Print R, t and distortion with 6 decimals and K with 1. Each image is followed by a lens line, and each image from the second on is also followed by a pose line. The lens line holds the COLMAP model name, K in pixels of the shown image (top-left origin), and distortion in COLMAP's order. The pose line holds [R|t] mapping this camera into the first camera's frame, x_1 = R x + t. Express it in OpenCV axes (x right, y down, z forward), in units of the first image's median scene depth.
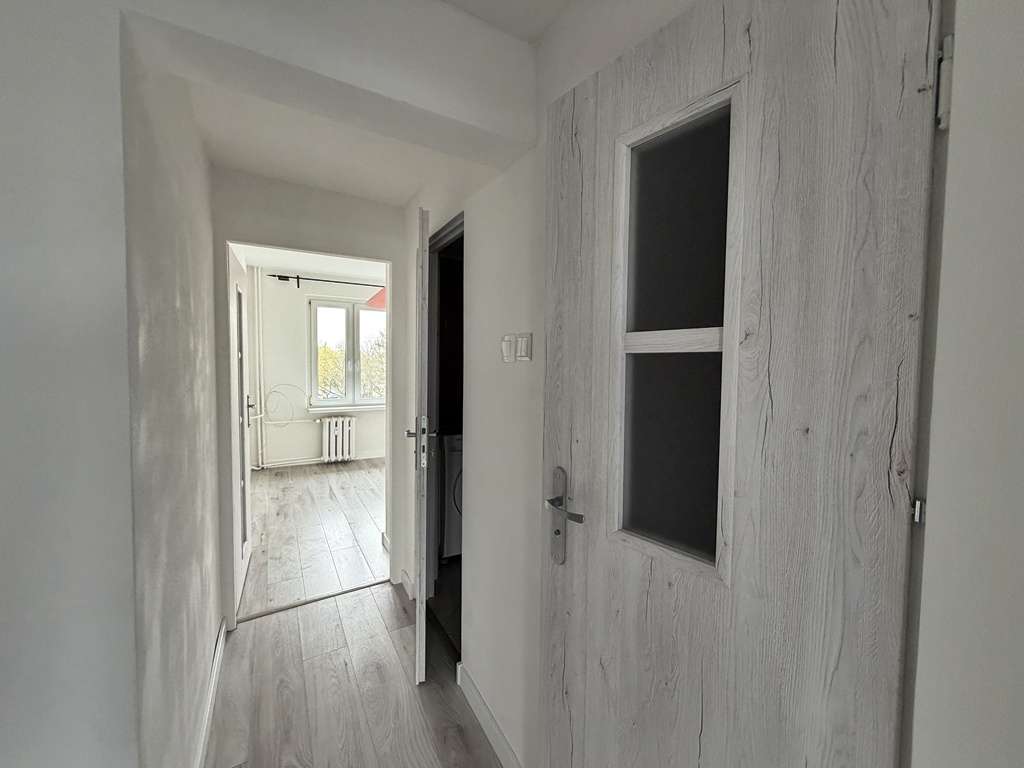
lens RADIAL K [[408.2, 0, 510.0], [0, 408.2, 382.6], [0, 0, 1]] dist [-0.000184, 0.000209]
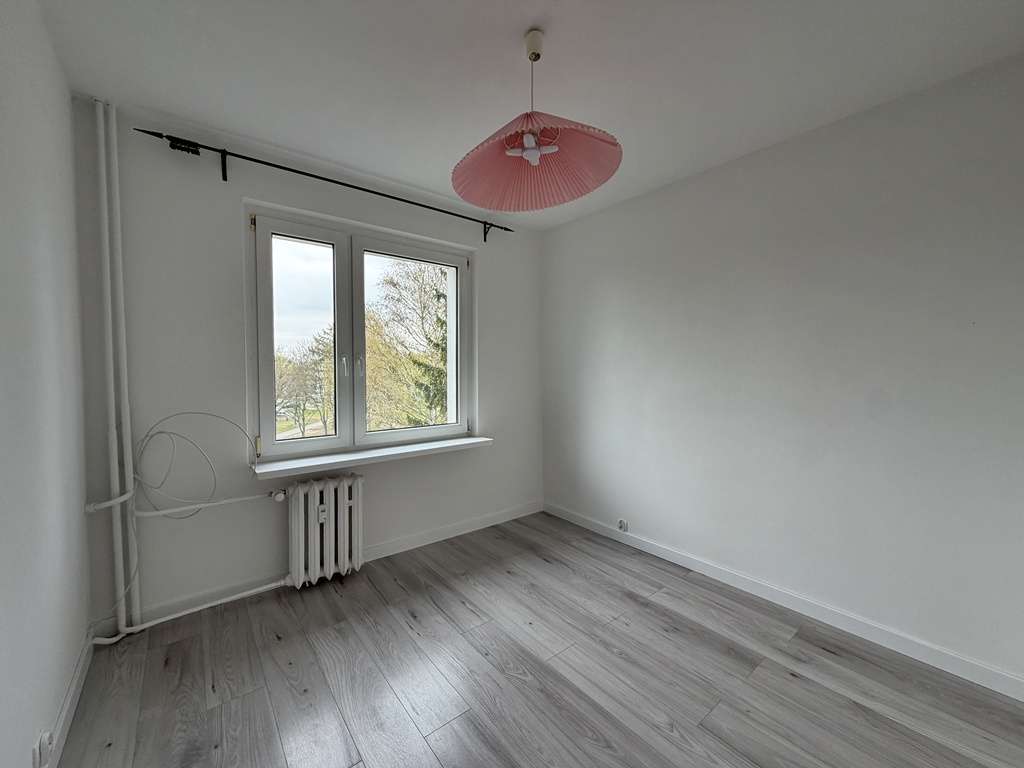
lens RADIAL K [[408.2, 0, 510.0], [0, 408.2, 382.6], [0, 0, 1]] dist [-0.000184, 0.000209]
pose [[0.990124, -0.018982, 0.138901, -0.283862], [0.020832, 0.999712, -0.011878, -0.013351], [-0.138635, 0.014655, 0.990235, 0.534126]]
